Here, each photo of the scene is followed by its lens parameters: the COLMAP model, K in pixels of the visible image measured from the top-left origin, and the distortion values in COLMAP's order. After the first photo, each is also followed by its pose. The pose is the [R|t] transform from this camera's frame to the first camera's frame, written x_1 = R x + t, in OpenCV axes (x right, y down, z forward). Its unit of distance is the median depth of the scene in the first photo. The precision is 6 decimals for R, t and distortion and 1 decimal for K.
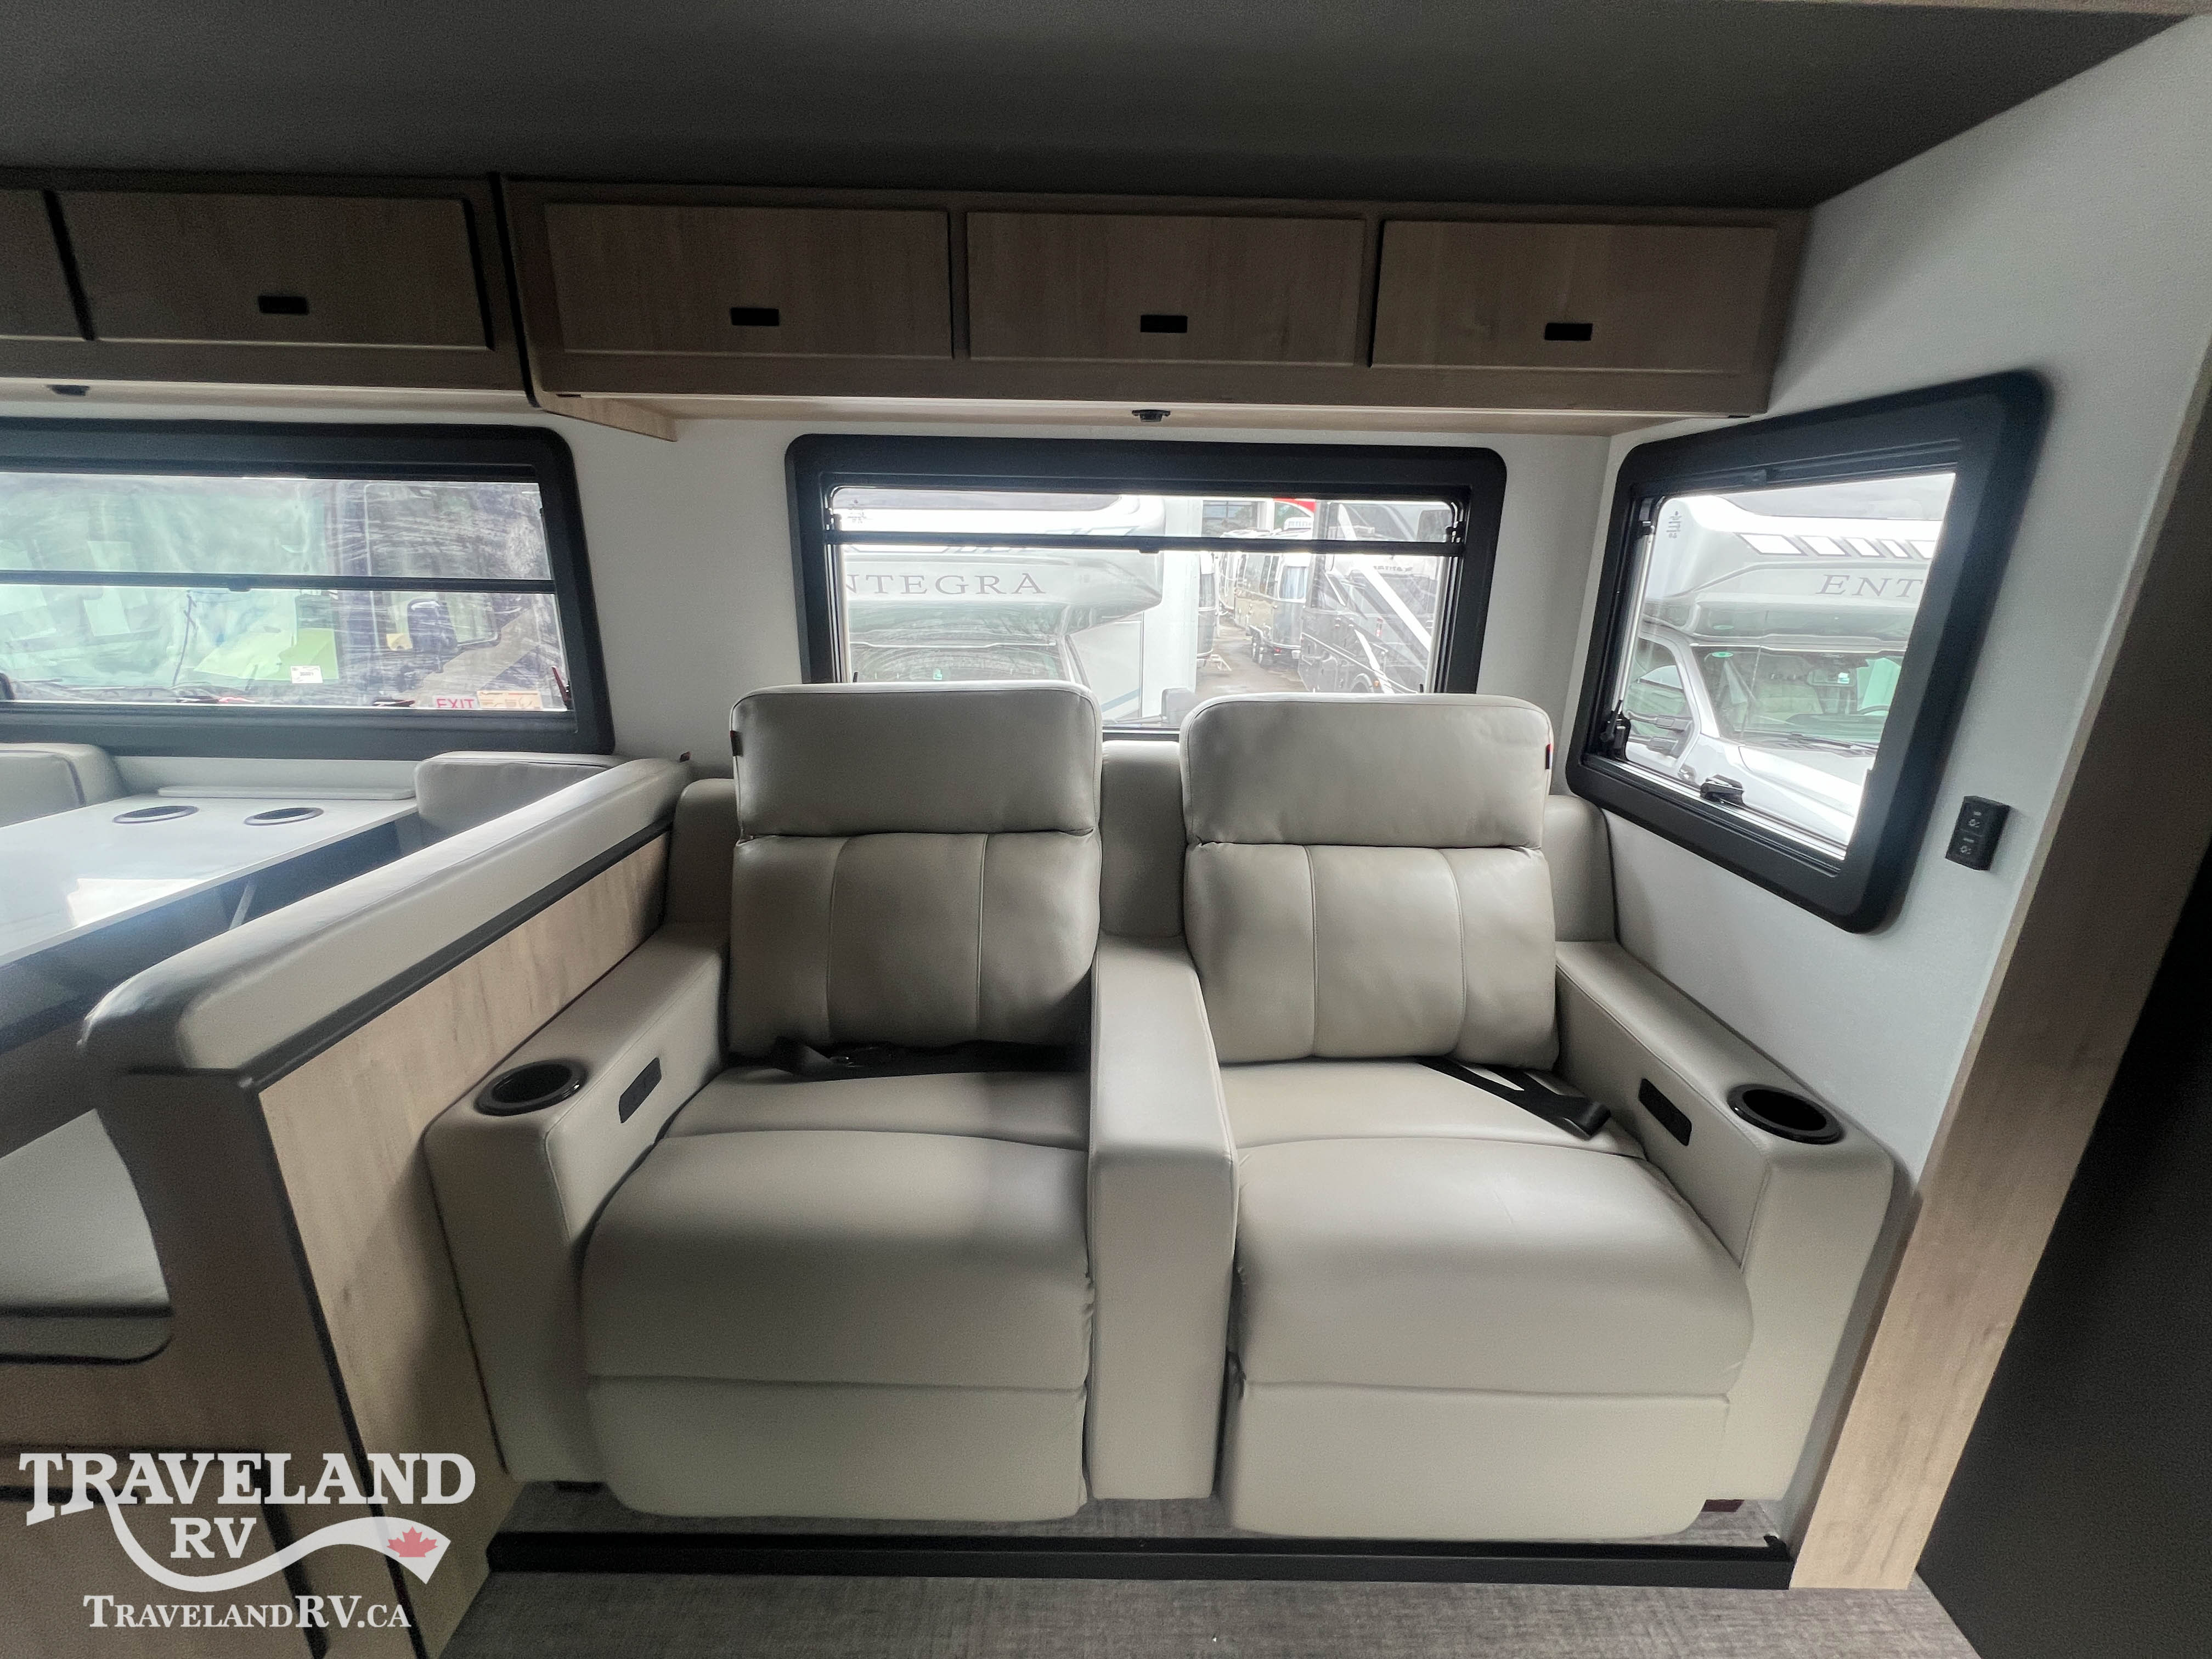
lens RADIAL K [[885.1, 0, 1100.7], [0, 885.1, 826.4], [0, 0, 1]] dist [-0.001344, 0.000314]
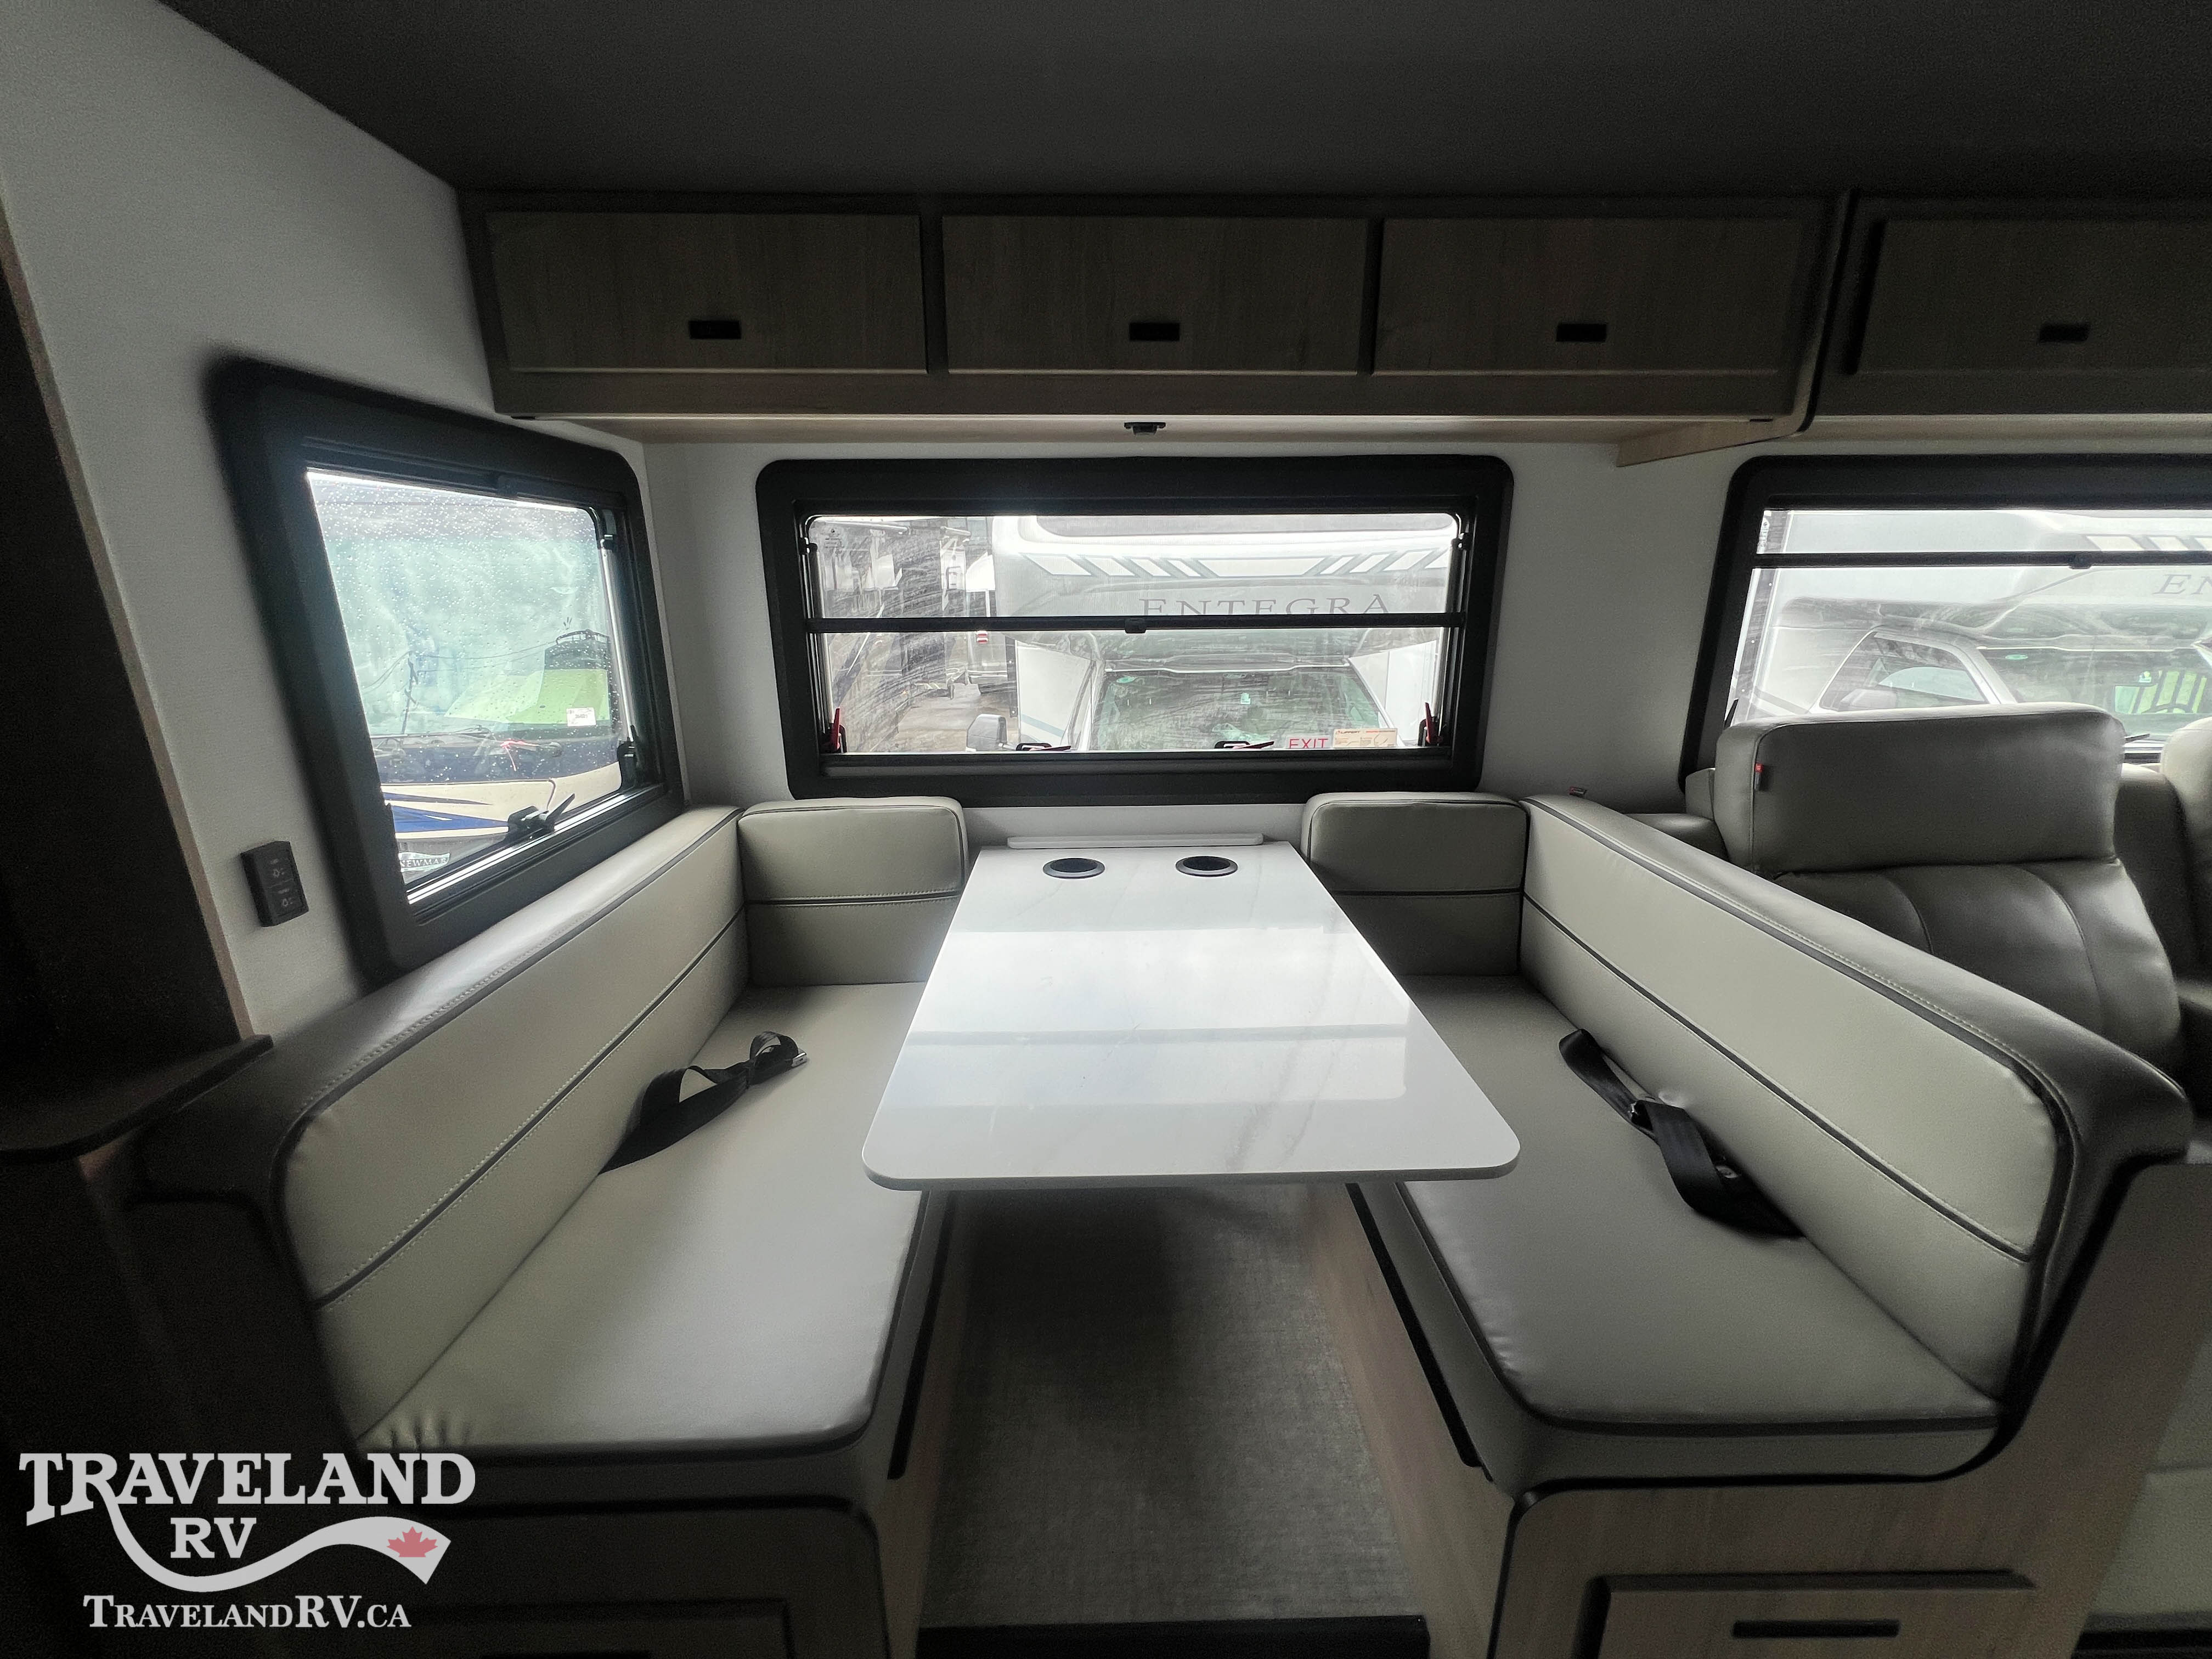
lens RADIAL K [[885.1, 0, 1107.0], [0, 885.1, 875.6], [0, 0, 1]] dist [-0.001344, 0.000314]
pose [[0.999461, -0.030502, 0.012147, -0.968626], [0.030091, 0.999013, 0.032677, -0.031210], [-0.013132, -0.032294, 0.999392, 0.018458]]
